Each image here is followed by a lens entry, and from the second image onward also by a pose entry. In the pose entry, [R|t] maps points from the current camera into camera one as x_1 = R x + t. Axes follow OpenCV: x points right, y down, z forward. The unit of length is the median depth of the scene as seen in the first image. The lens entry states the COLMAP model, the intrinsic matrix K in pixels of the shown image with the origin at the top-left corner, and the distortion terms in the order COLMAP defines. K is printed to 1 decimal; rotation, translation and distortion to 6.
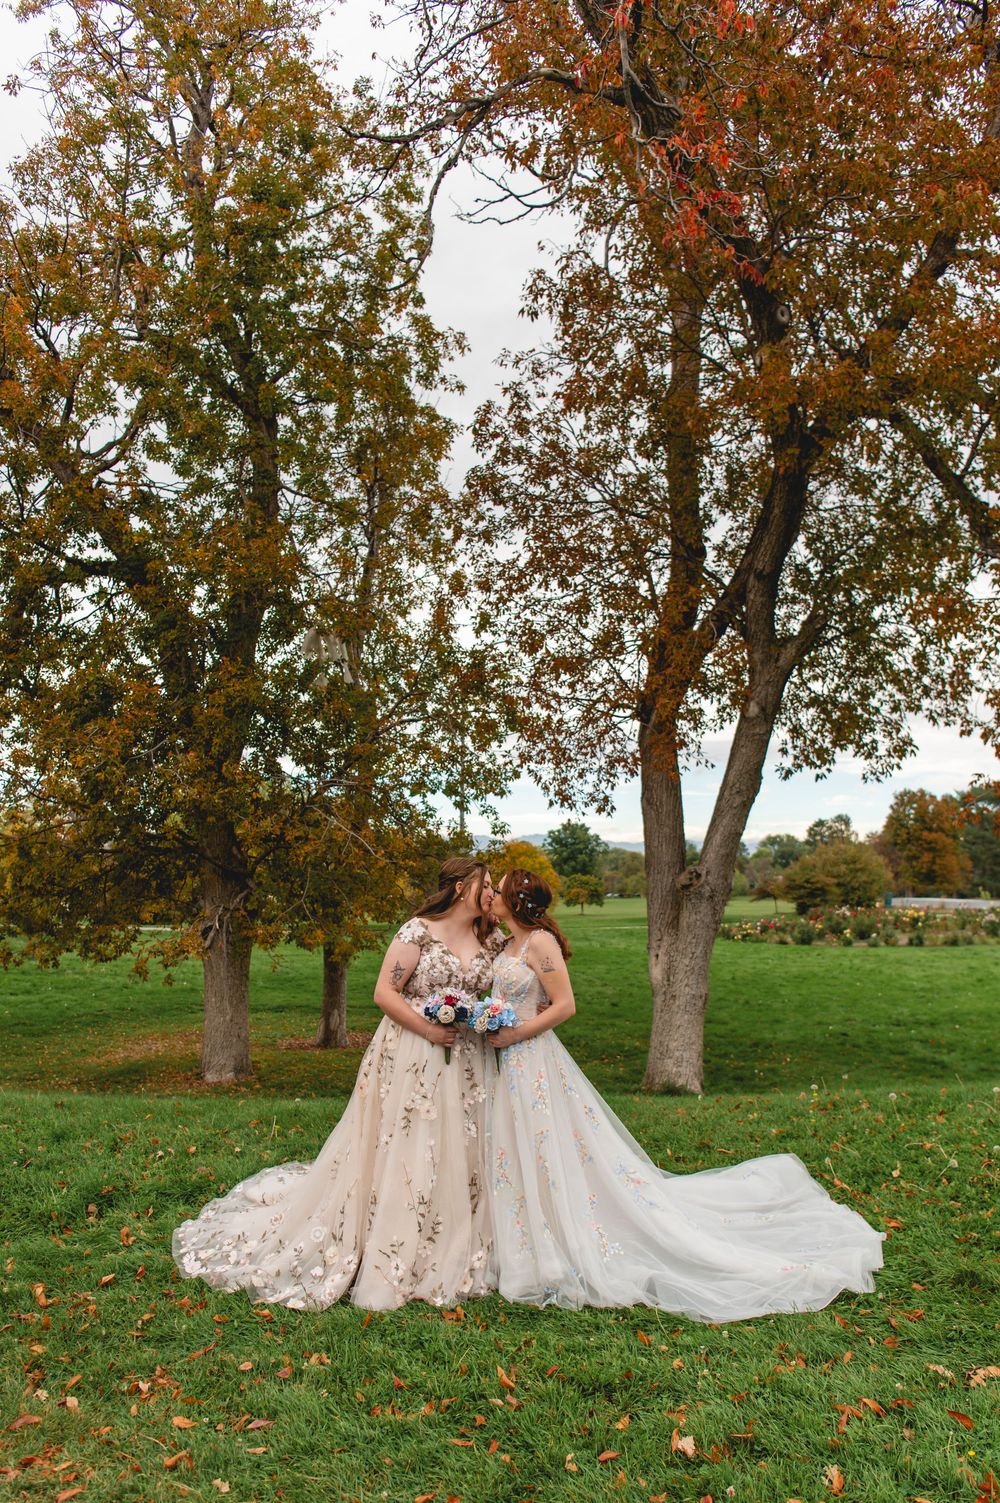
lens RADIAL K [[1146.3, 0, 504.3], [0, 1146.3, 799.7], [0, 0, 1]] dist [0.010939, 0.002491]
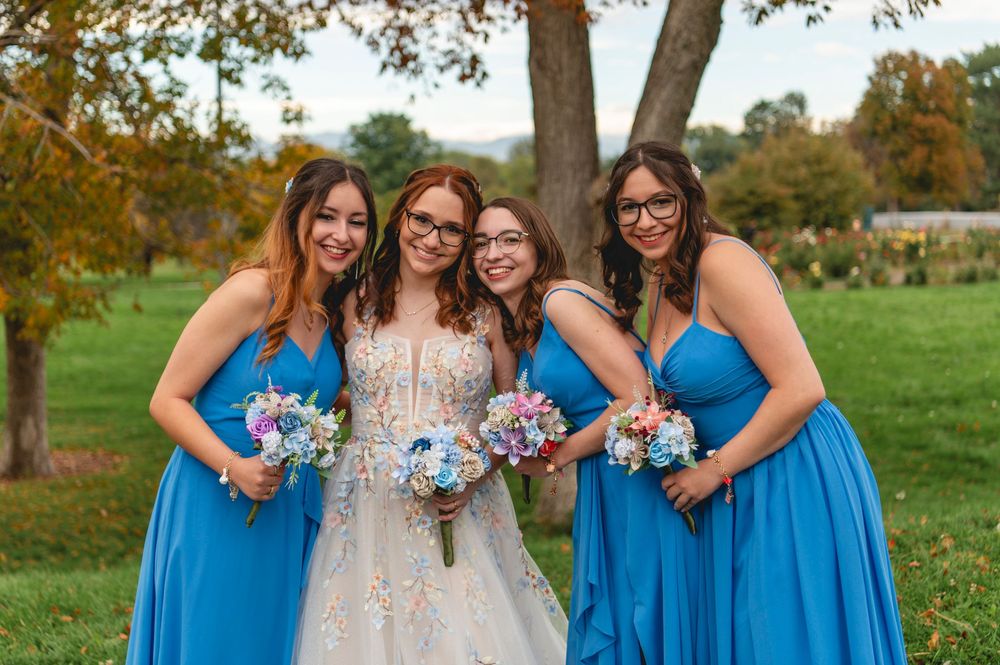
lens RADIAL K [[1745.6, 0, 501.8], [0, 1745.6, 288.2], [0, 0, 1]] dist [0.028017, 0.001052]
pose [[0.991098, -0.030410, 0.129616, -0.019286], [0.014860, 0.992748, 0.119289, 0.008856], [-0.132303, -0.116301, 0.984363, 0.066550]]
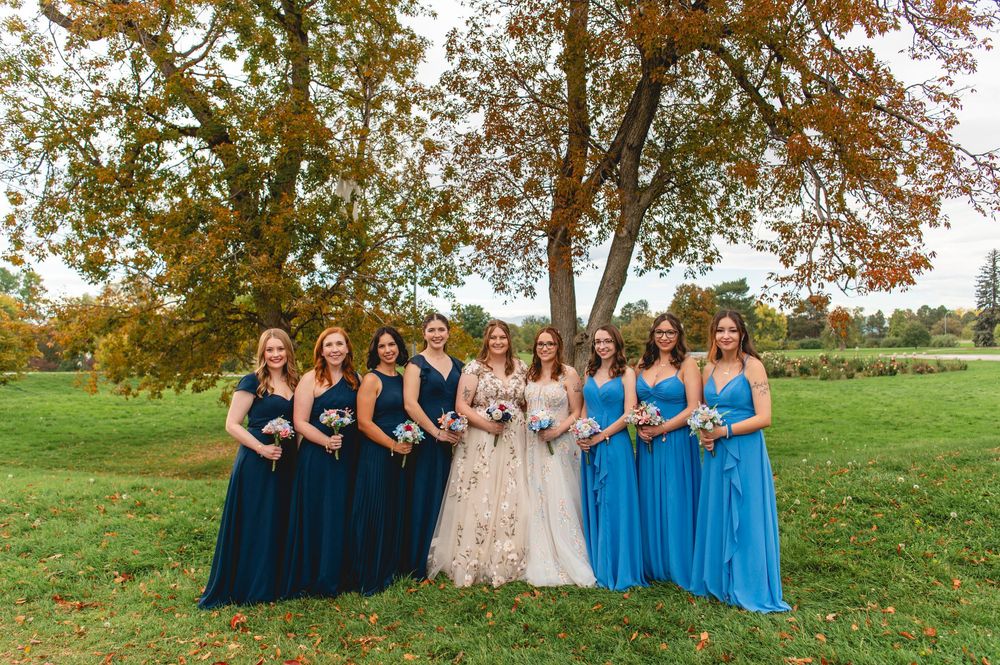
lens RADIAL K [[753.5, 0, 488.6], [0, 753.5, 314.8], [0, 0, 1]] dist [0.008826, 0.000810]
pose [[0.994725, 0.001263, 0.102572, -0.069977], [-0.004612, 0.999464, 0.032410, 0.002700], [-0.102476, -0.032712, 0.994197, -0.020882]]
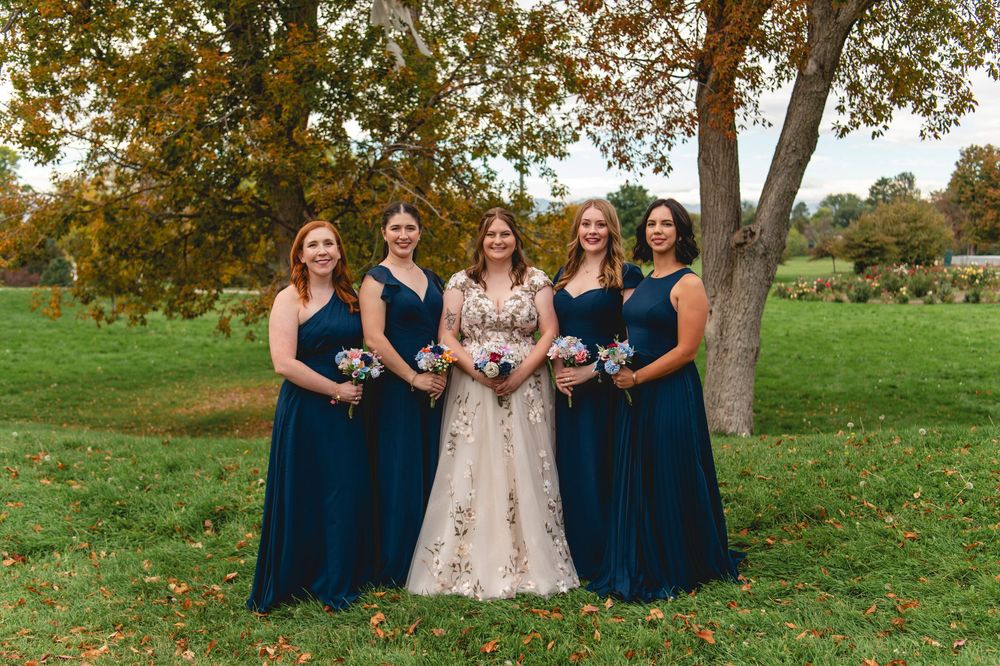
lens RADIAL K [[1140.7, 0, 501.7], [0, 1140.7, 345.0], [0, 0, 1]] dist [0.012368, 0.012626]
pose [[0.998508, -0.004300, -0.054440, -0.000343], [0.012831, 0.987462, 0.157336, 0.000613], [0.053081, -0.157799, 0.986044, -0.037132]]
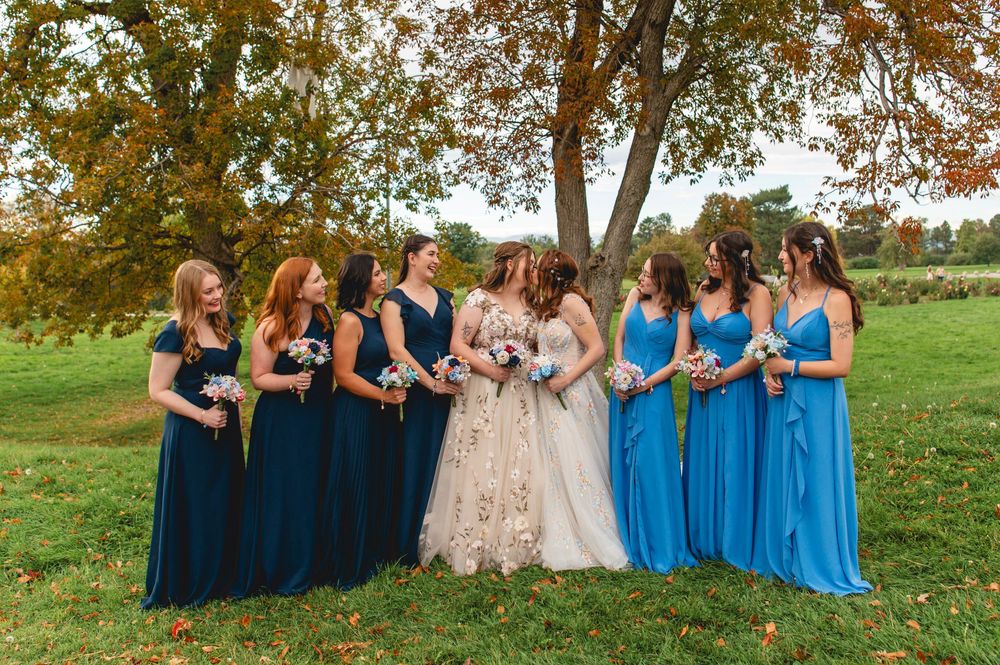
lens RADIAL K [[917.0, 0, 517.4], [0, 917.0, 259.0], [0, 0, 1]] dist [0.010178, -0.002087]
pose [[0.989023, -0.019273, 0.146500, -0.074265], [0.010628, 0.998168, 0.059564, 0.003667], [-0.147379, -0.057354, 0.987416, -0.007367]]
